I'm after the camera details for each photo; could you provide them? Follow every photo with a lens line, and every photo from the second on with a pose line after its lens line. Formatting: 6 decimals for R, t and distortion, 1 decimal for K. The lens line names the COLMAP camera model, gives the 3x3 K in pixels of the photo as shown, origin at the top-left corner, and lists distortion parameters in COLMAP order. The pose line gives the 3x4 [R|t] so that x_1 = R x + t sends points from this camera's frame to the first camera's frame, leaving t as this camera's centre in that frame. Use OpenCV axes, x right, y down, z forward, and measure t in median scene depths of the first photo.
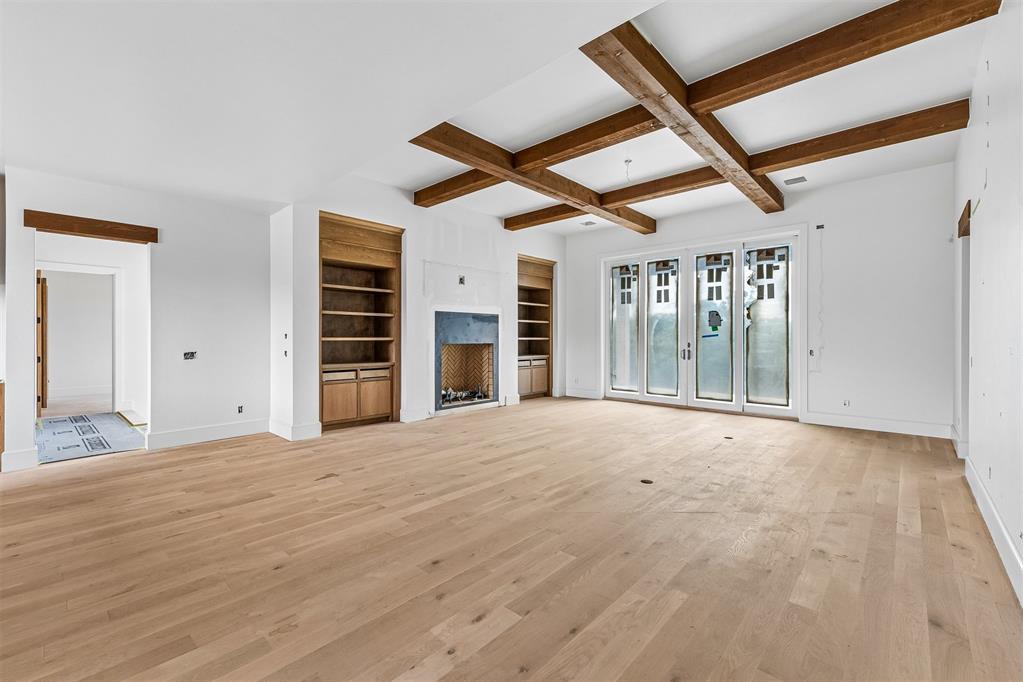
lens RADIAL K [[430.6, 0, 504.9], [0, 430.6, 340.2], [0, 0, 1]] dist [0.003453, 0.000827]
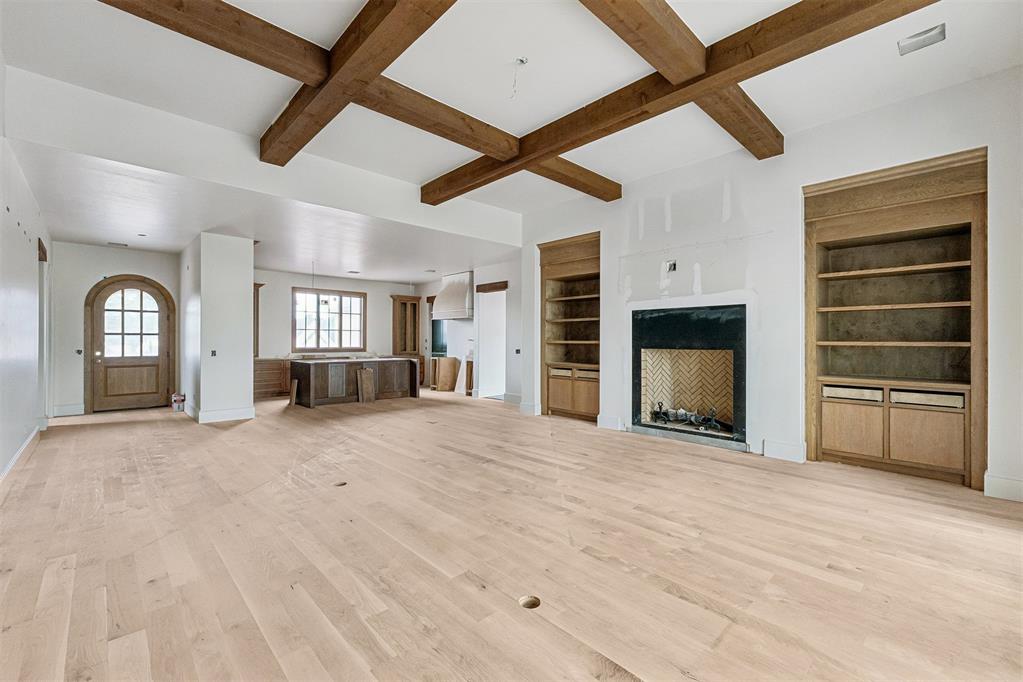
lens RADIAL K [[430.6, 0, 506.8], [0, 430.6, 339.9], [0, 0, 1]] dist [0.003453, 0.000827]
pose [[-0.058797, -0.004046, -0.998262, 0.763474], [-0.009952, 0.999944, -0.003466, -0.002595], [0.998220, 0.009731, -0.058834, 0.845381]]
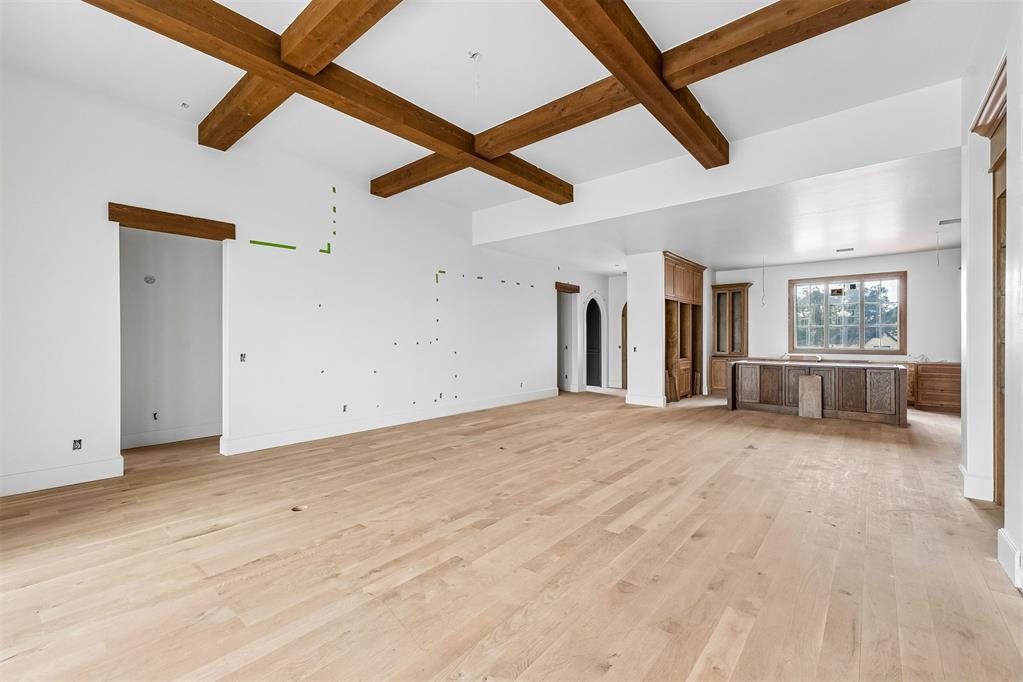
lens RADIAL K [[430.6, 0, 511.0], [0, 430.6, 337.8], [0, 0, 1]] dist [0.003453, 0.000827]
pose [[-0.998644, -0.000704, -0.052060, 0.219133], [-0.000805, 0.999998, 0.001920, -0.004656], [0.052058, 0.001959, -0.998642, 1.355450]]
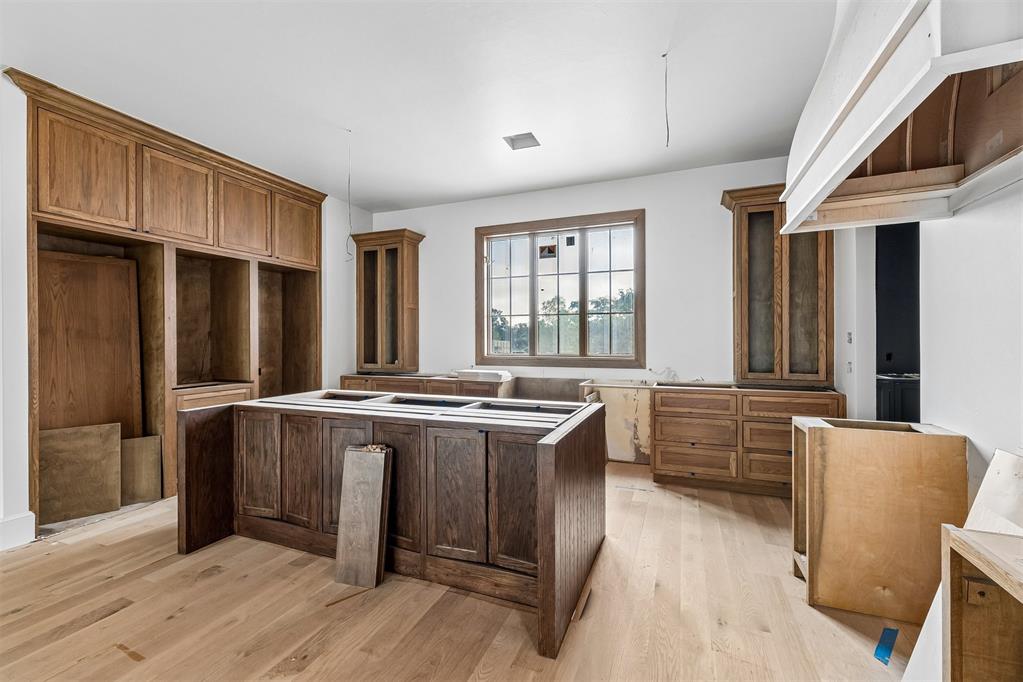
lens RADIAL K [[430.6, 0, 506.4], [0, 430.6, 337.9], [0, 0, 1]] dist [0.003453, 0.000827]
pose [[-0.934987, 0.001230, -0.354679, -0.563632], [-0.001366, 0.999974, 0.007069, -0.004803], [0.354679, 0.007094, -0.934961, 0.701083]]
